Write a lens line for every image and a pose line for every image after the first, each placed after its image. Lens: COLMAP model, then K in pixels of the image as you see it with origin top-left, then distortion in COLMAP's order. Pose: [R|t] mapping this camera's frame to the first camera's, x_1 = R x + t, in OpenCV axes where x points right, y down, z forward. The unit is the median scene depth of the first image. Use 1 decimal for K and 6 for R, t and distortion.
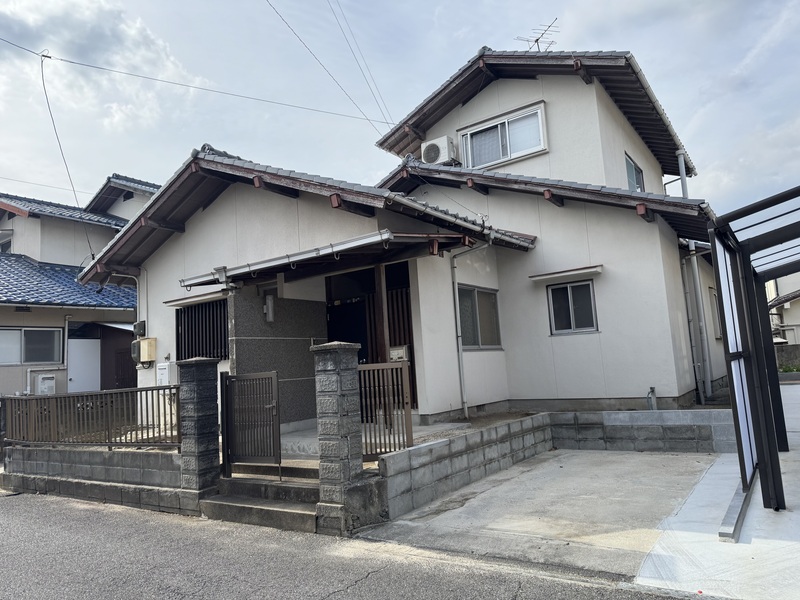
lens RADIAL K [[566.7, 0, 410.2], [0, 566.7, 300.3], [0, 0, 1]] dist [0.109725, -0.135653]
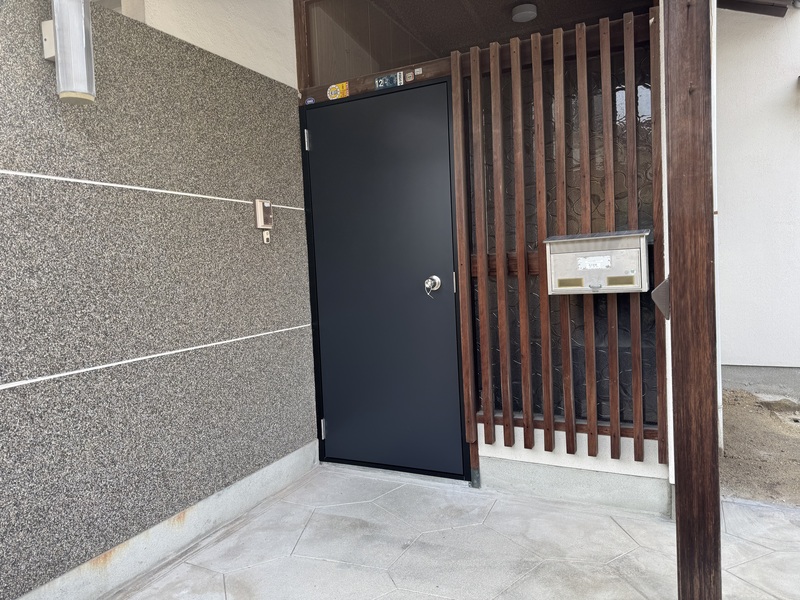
lens RADIAL K [[560.1, 0, 399.8], [0, 560.1, 302.3], [0, 0, 1]] dist [0.115059, -0.180724]
pose [[0.991418, 0.014788, 0.129894, -0.196572], [-0.037622, 0.983823, 0.175147, 0.091608], [-0.125203, -0.178531, 0.975936, 0.991067]]
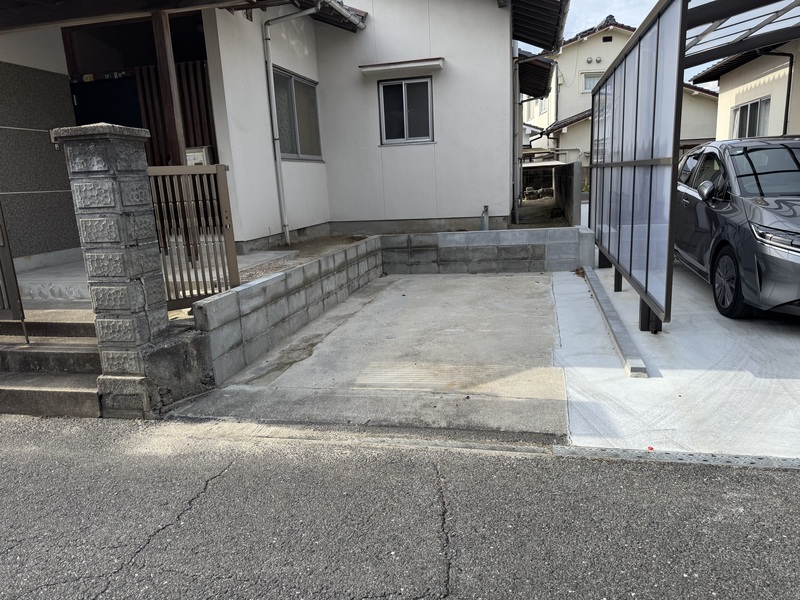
lens RADIAL K [[566.7, 0, 410.2], [0, 566.7, 300.3], [0, 0, 1]] dist [0.109725, -0.135653]
pose [[0.930115, -0.058144, 0.362637, -0.056839], [-0.054697, 0.954447, 0.293324, 0.049398], [-0.363173, -0.292660, 0.884565, 0.272452]]
